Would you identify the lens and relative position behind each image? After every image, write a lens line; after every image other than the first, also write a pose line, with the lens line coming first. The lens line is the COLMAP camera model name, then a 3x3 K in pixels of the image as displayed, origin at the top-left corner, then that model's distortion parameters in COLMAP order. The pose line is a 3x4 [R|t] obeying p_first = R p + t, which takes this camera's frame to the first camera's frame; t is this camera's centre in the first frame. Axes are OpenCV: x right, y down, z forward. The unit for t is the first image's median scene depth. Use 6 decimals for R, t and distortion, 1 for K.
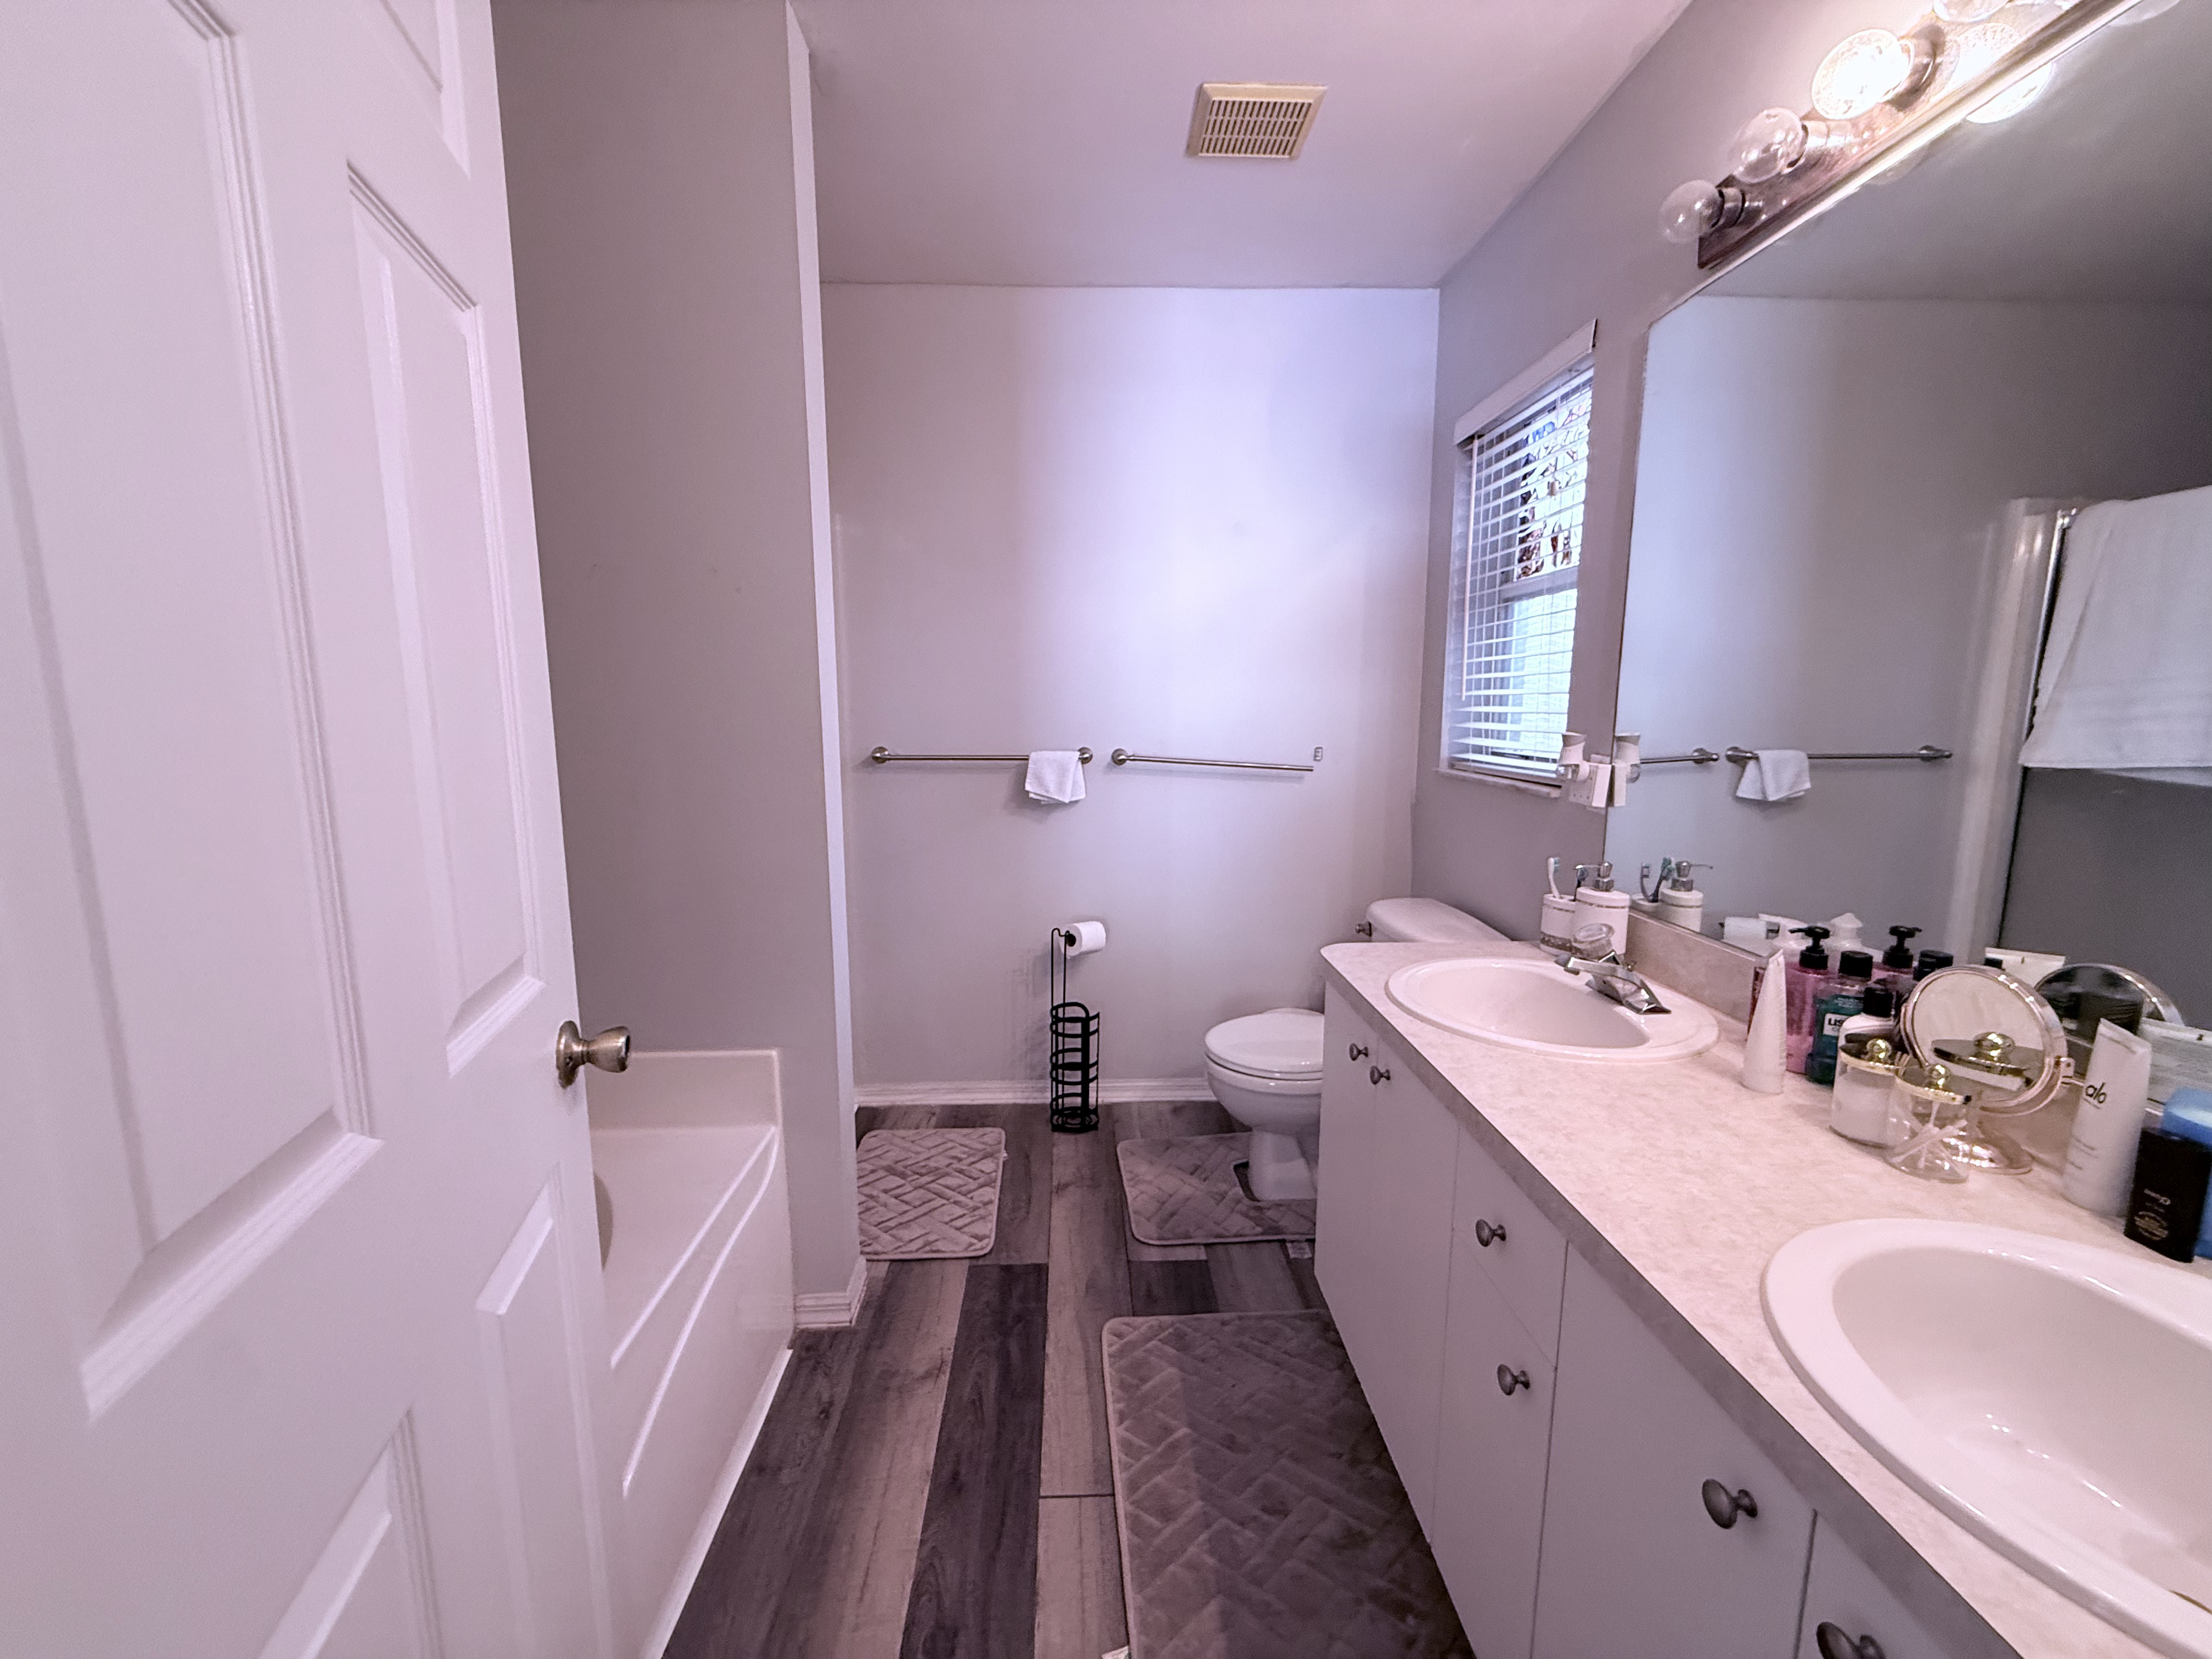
lens RADIAL K [[893.3, 0, 1096.2], [0, 893.3, 827.1], [0, 0, 1]] dist [0.002996, -0.000363]
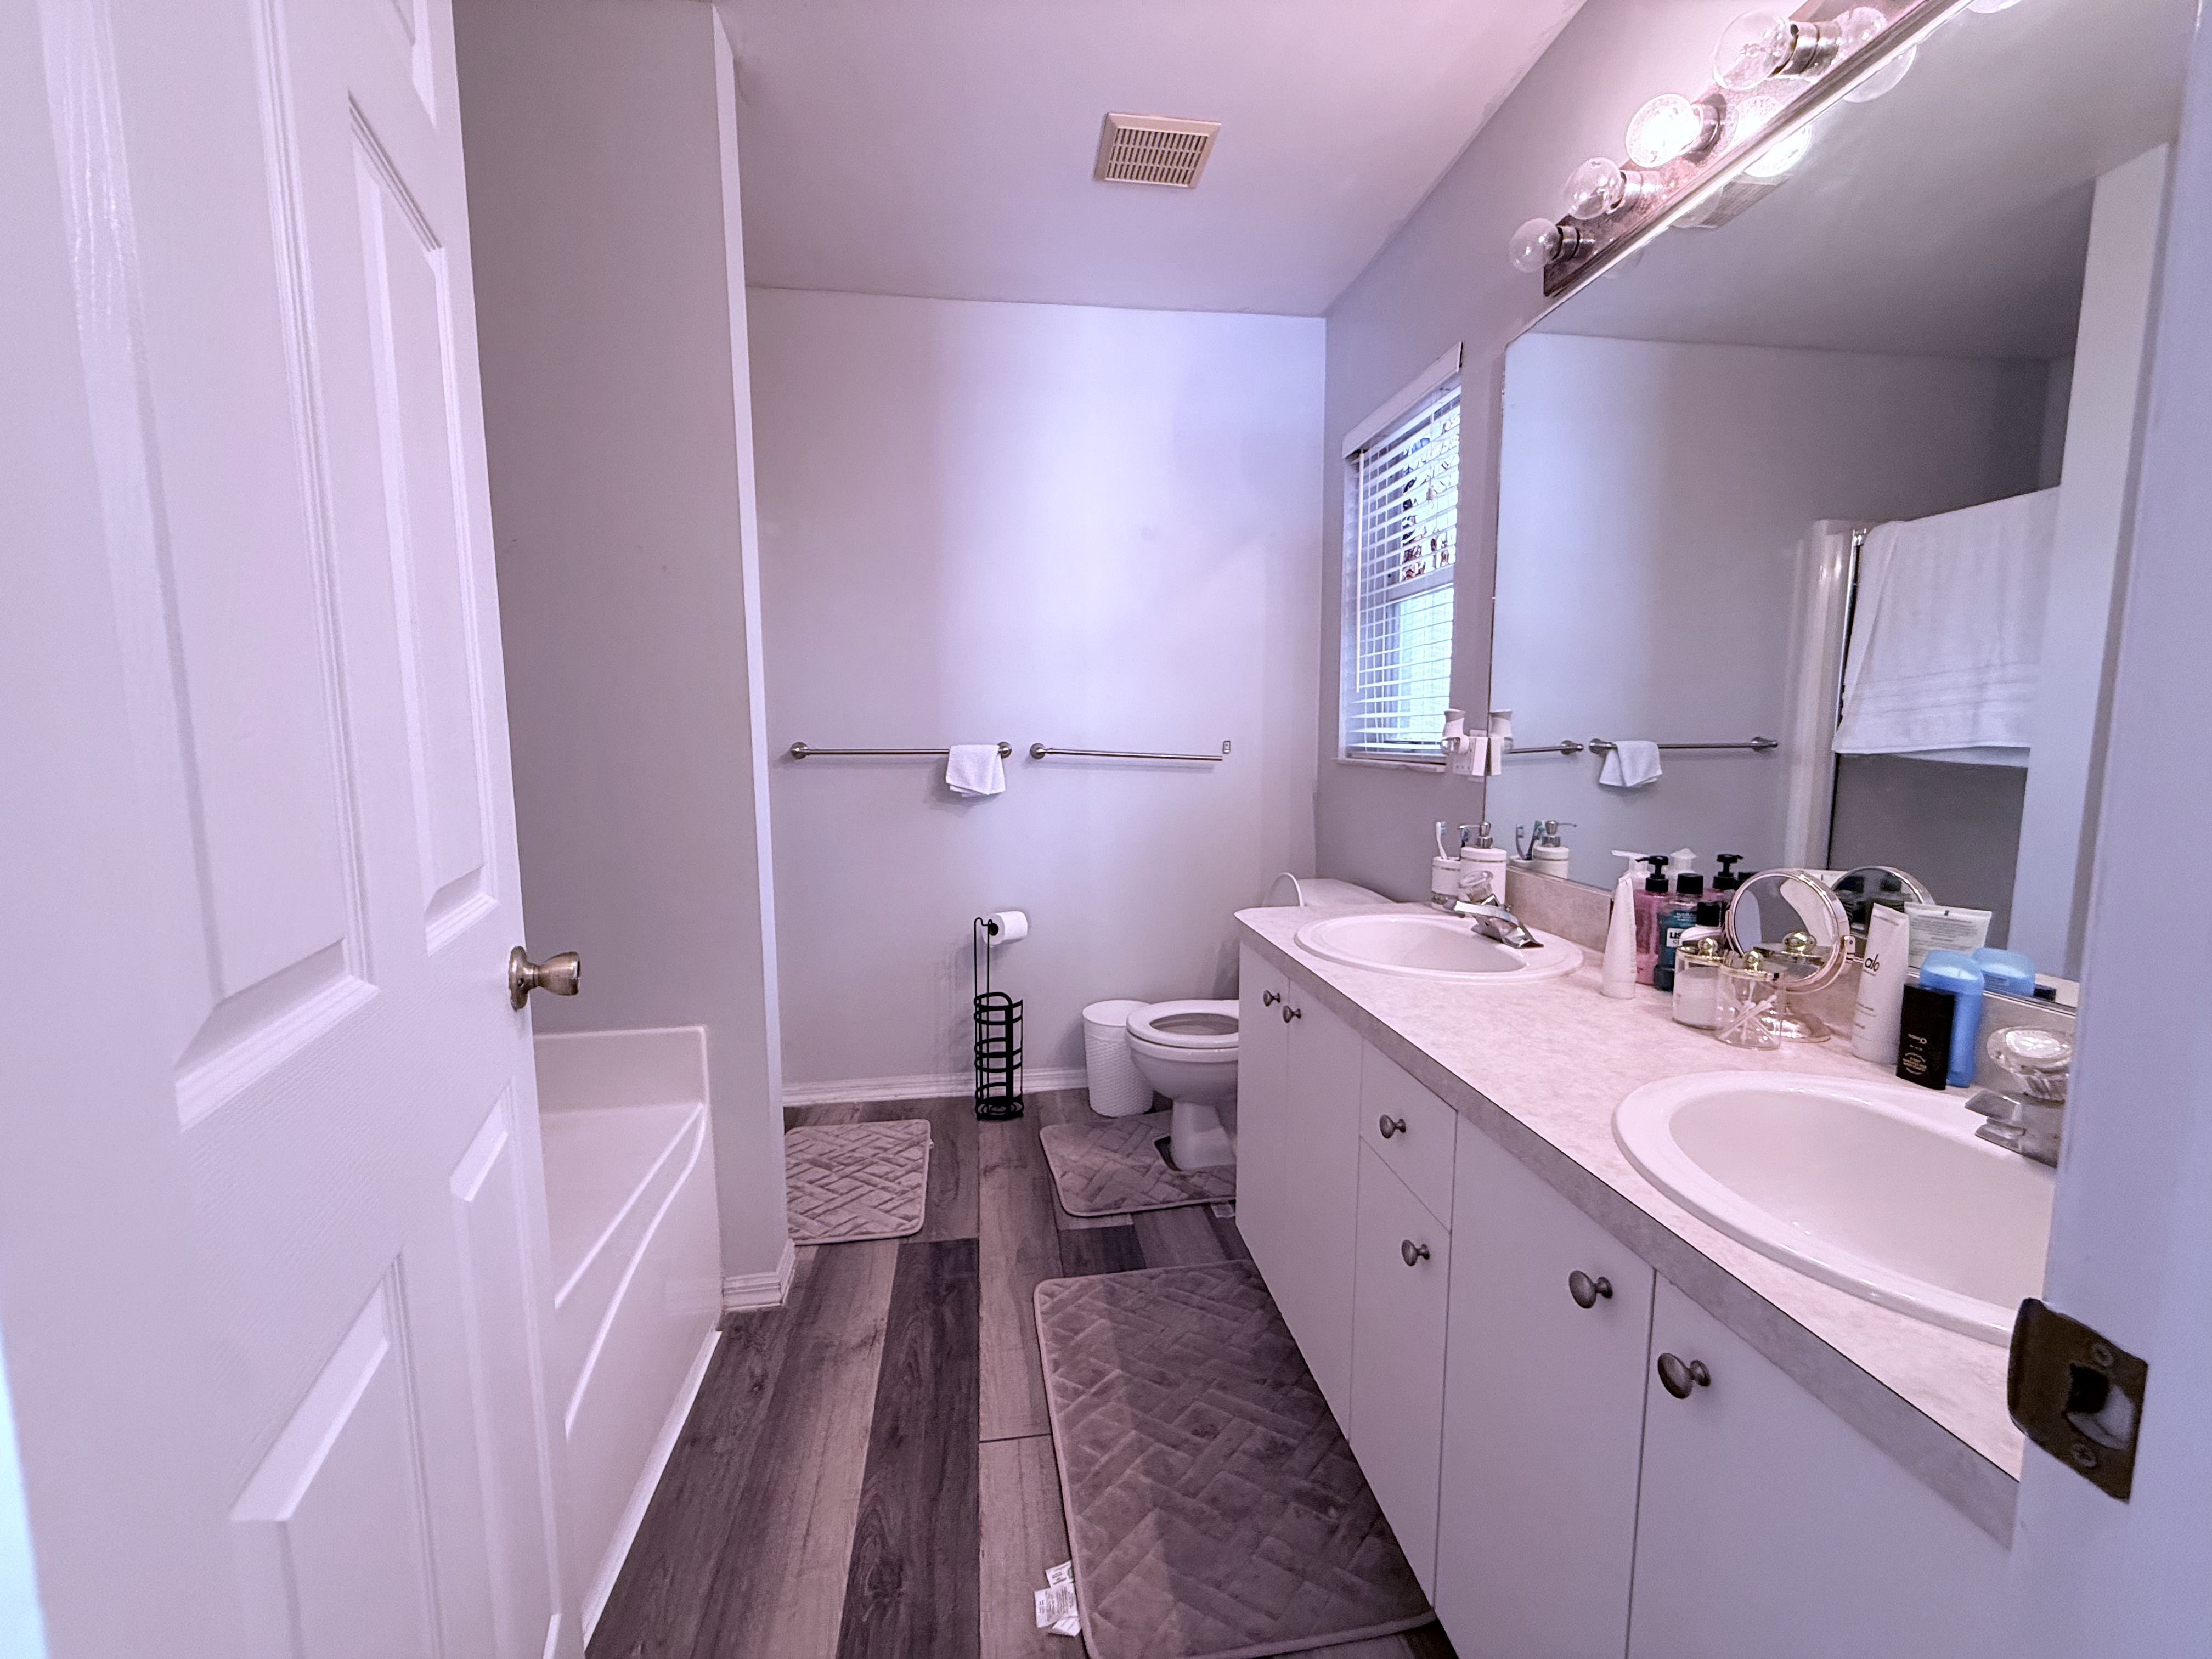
lens RADIAL K [[893.8, 0, 1098.4], [0, 893.8, 826.1], [0, 0, 1]] dist [0.003211, -0.000182]
pose [[0.994633, -0.015558, 0.102287, -0.016991], [0.018886, 0.999320, -0.031653, 0.063143], [-0.101725, 0.033415, 0.994251, -0.045344]]
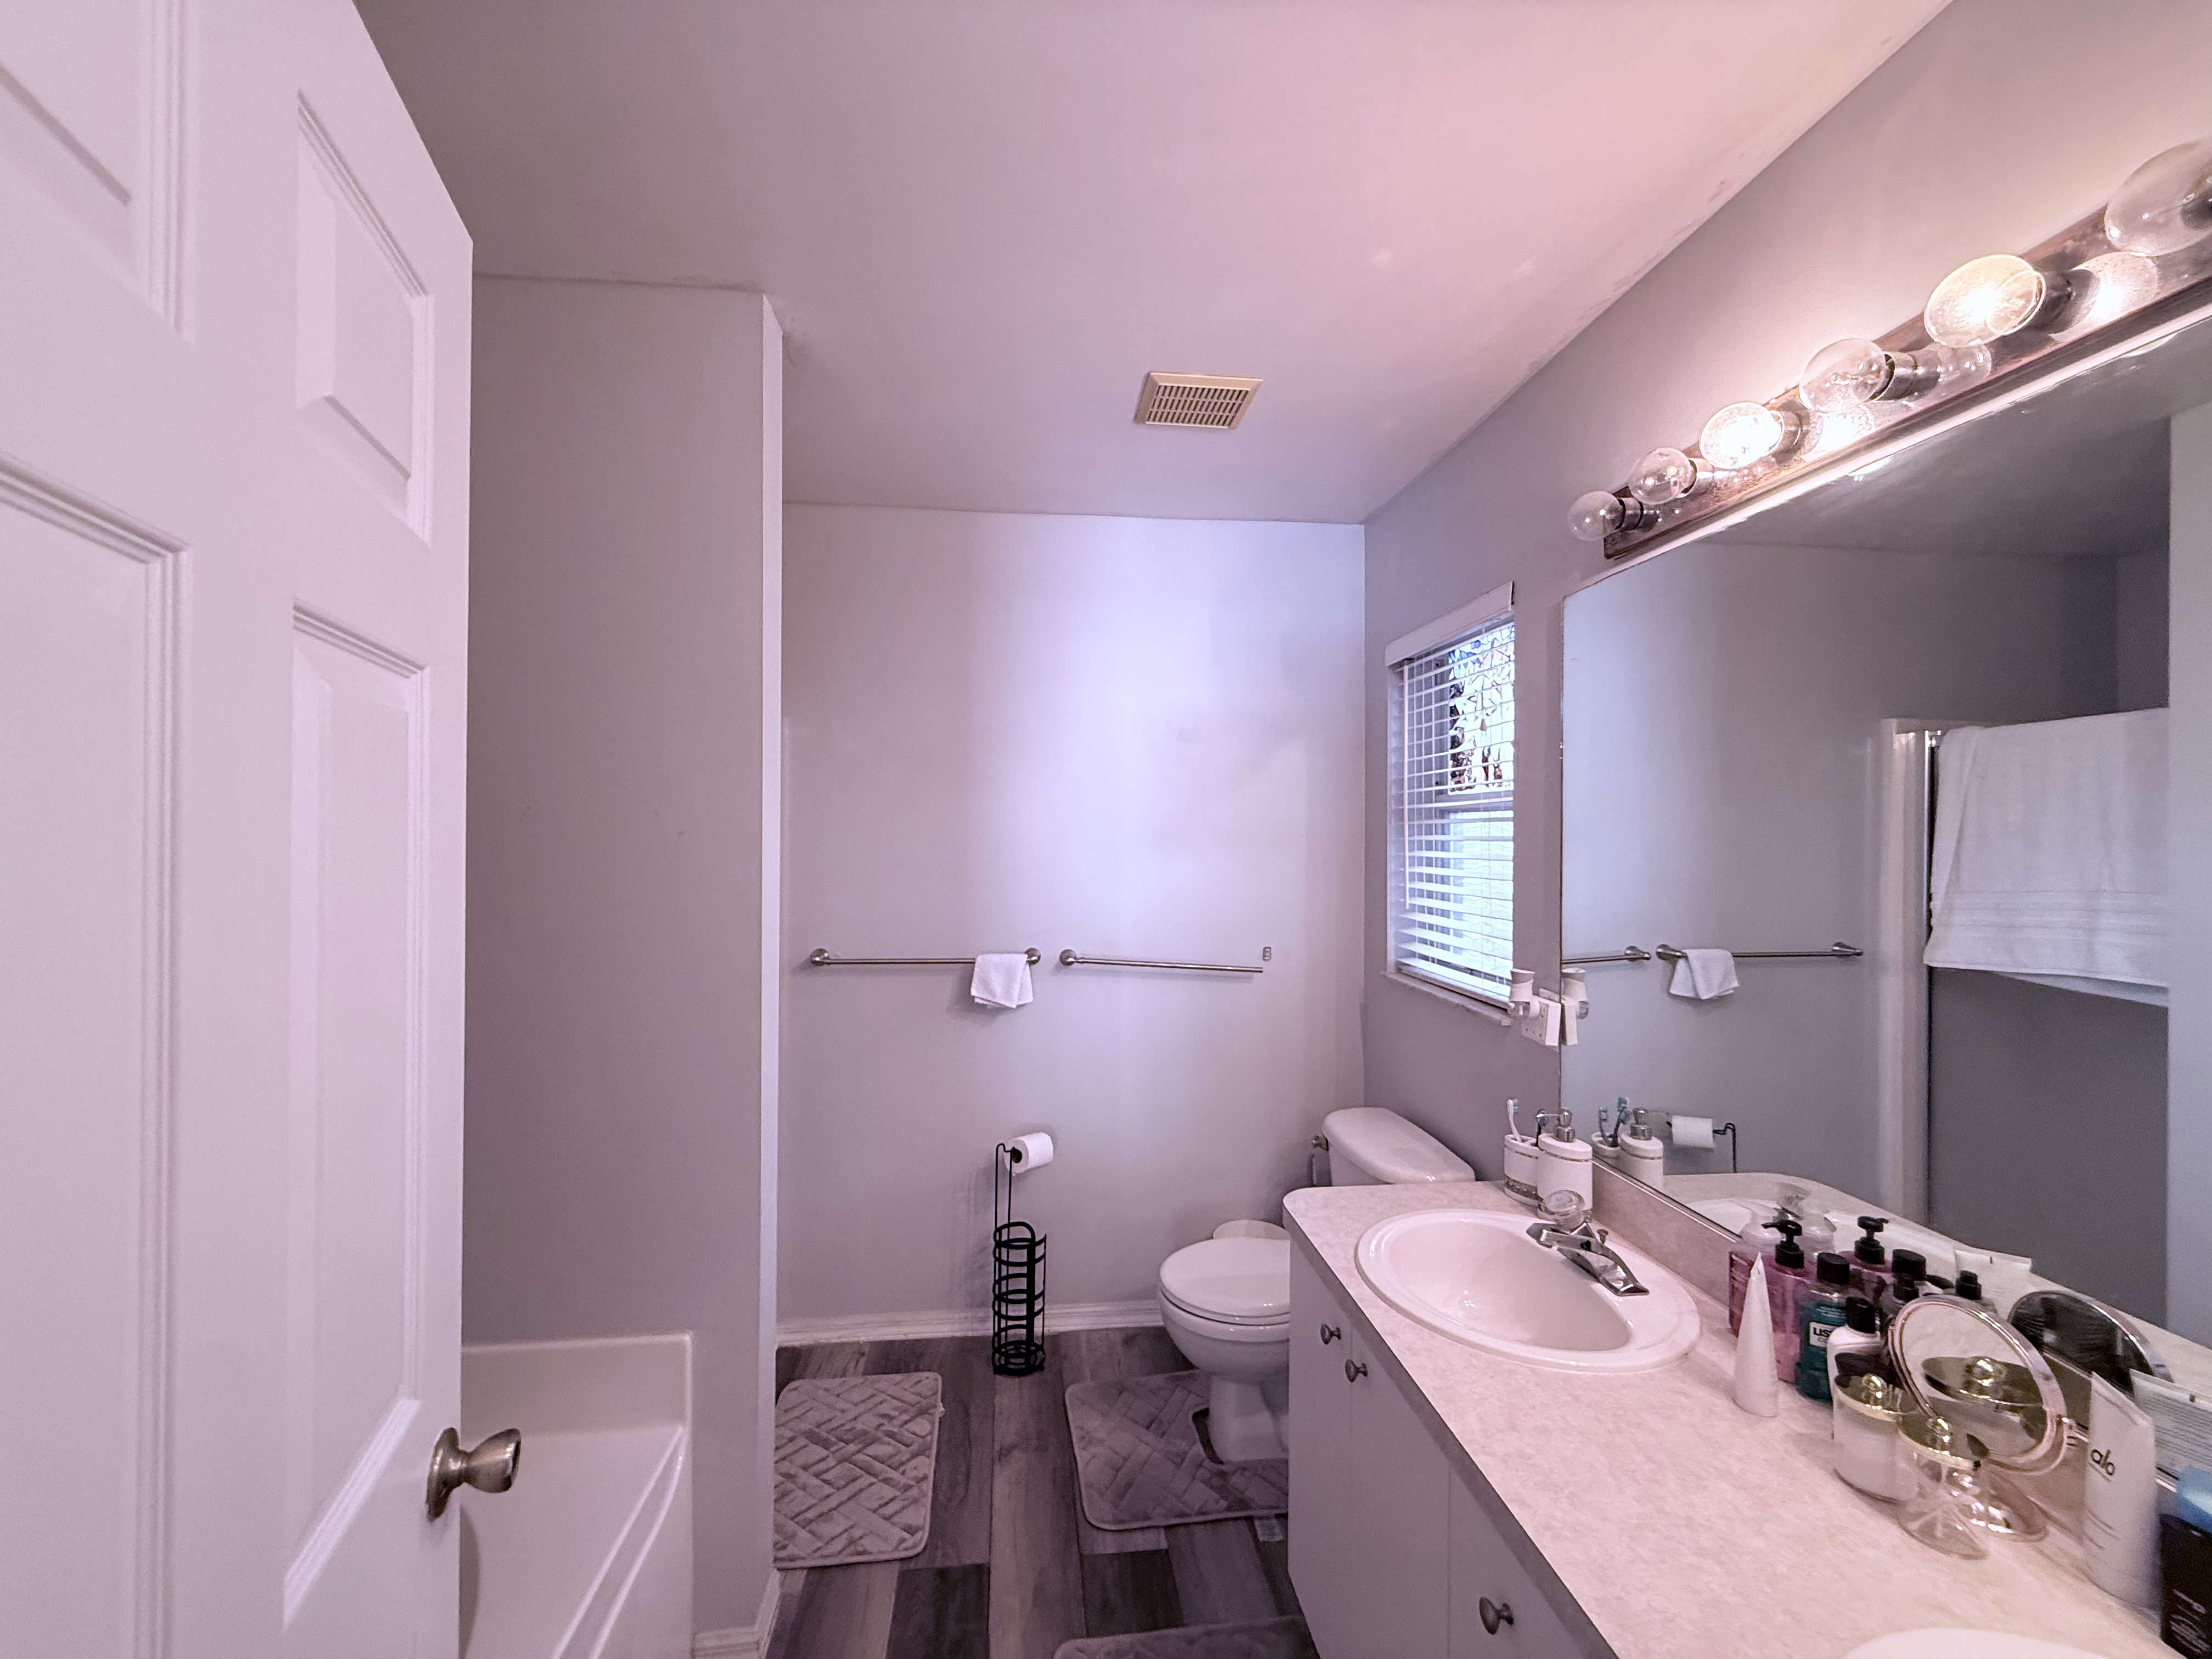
lens RADIAL K [[893.8, 0, 1098.4], [0, 893.8, 826.1], [0, 0, 1]] dist [0.003211, -0.000182]
pose [[0.997490, 0.006686, 0.070496, -0.016007], [0.003799, 0.989047, -0.147553, -0.115207], [-0.070710, 0.147450, 0.986539, 0.011548]]
